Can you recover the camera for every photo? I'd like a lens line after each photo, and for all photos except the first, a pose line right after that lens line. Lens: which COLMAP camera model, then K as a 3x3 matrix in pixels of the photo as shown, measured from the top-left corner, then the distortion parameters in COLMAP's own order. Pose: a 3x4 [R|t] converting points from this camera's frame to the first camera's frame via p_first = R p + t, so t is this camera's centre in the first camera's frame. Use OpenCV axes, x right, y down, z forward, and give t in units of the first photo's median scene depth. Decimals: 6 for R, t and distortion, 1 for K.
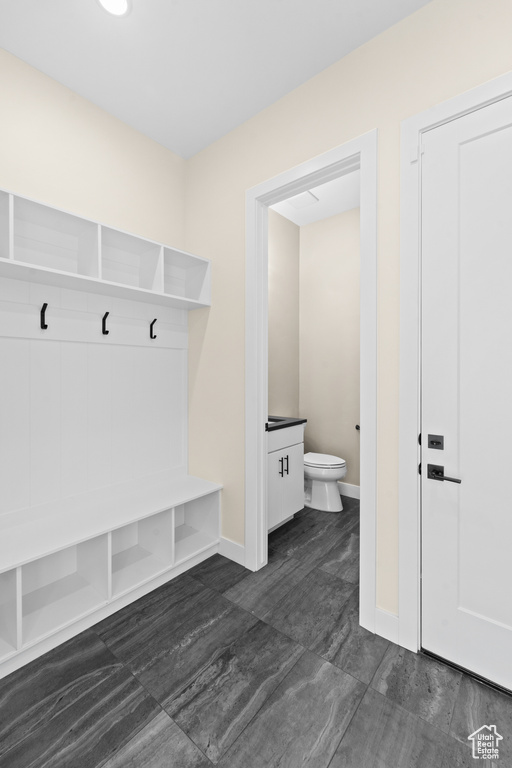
lens RADIAL K [[323.9, 0, 260.4], [0, 323.9, 375.0], [0, 0, 1]] dist [-0.000090, -0.000783]
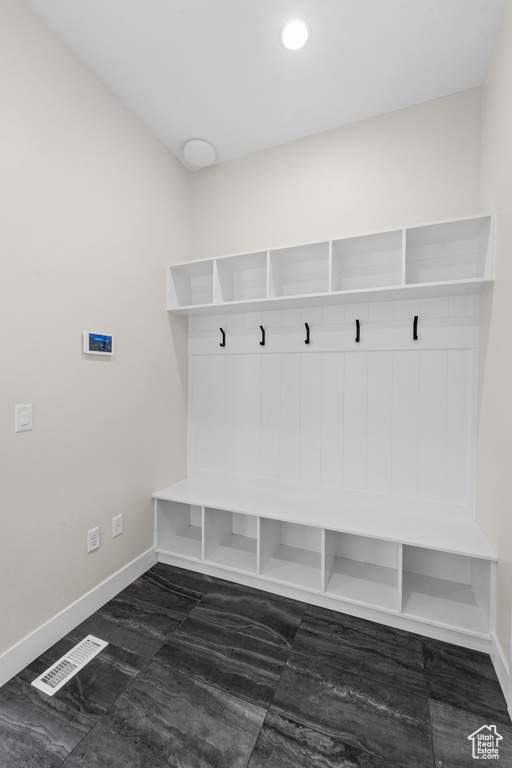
lens RADIAL K [[312.0, 0, 256.0], [0, 312.0, 384.0], [0, 0, 1]] dist [0.000416, -0.000909]
pose [[0.296430, 0.018983, -0.954866, 0.483741], [-0.016625, 0.999754, 0.014715, -0.002166], [0.954910, 0.011513, 0.296672, 0.532123]]
